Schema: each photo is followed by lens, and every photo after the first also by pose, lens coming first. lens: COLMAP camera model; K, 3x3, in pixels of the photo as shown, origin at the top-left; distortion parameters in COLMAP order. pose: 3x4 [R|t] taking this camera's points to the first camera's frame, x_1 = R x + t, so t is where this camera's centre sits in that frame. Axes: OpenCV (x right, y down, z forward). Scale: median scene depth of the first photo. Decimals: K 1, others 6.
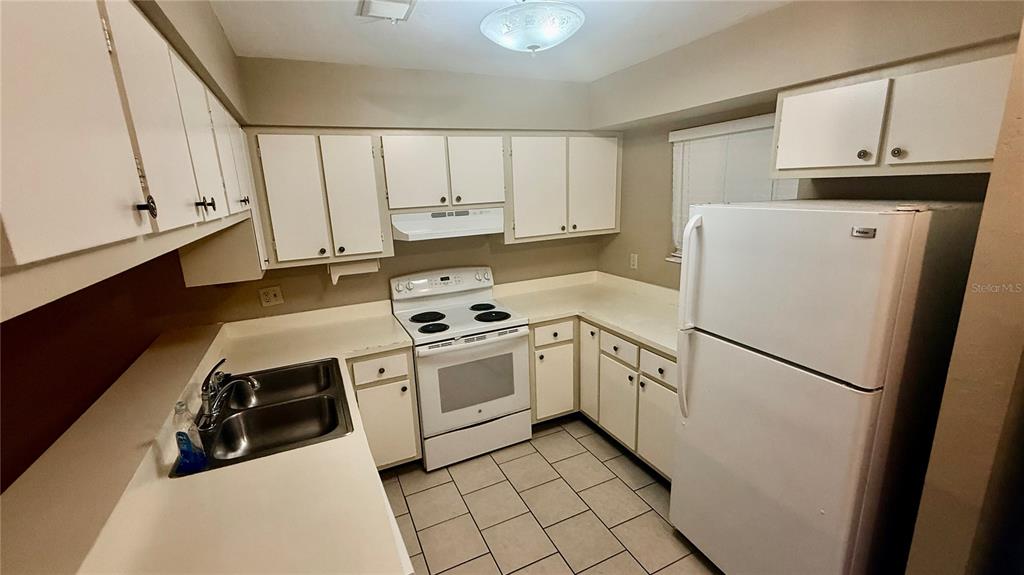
lens RADIAL K [[425.8, 0, 510.4], [0, 425.8, 289.3], [0, 0, 1]] dist [0.002351, 0.000062]
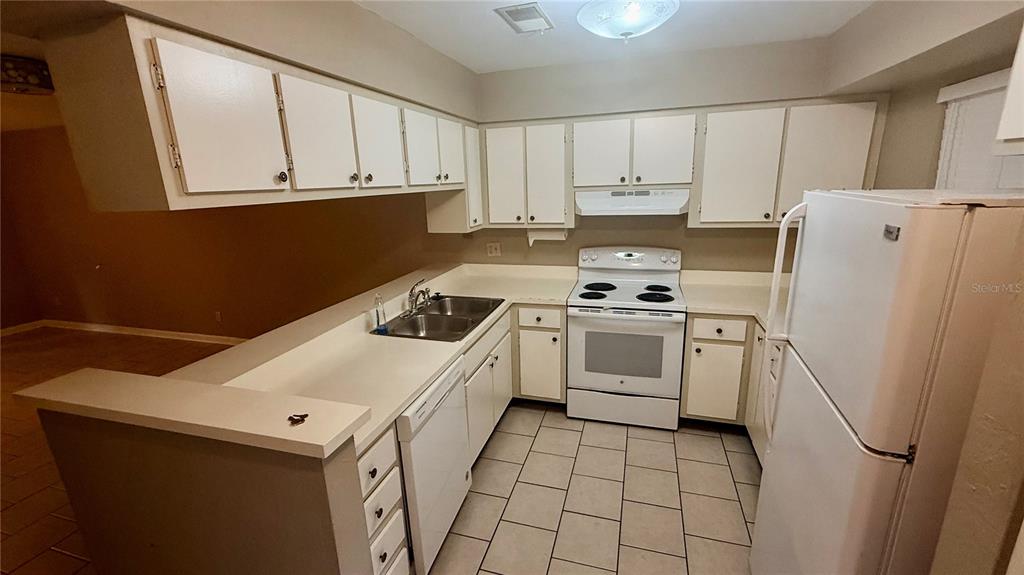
lens RADIAL K [[425.8, 0, 515.1], [0, 425.8, 288.7], [0, 0, 1]] dist [0.002351, 0.000062]
pose [[0.745766, 0.182707, -0.640665, 0.370097], [-0.155285, 0.982843, 0.099532, -0.005537], [0.647858, 0.025258, 0.761342, 0.019384]]
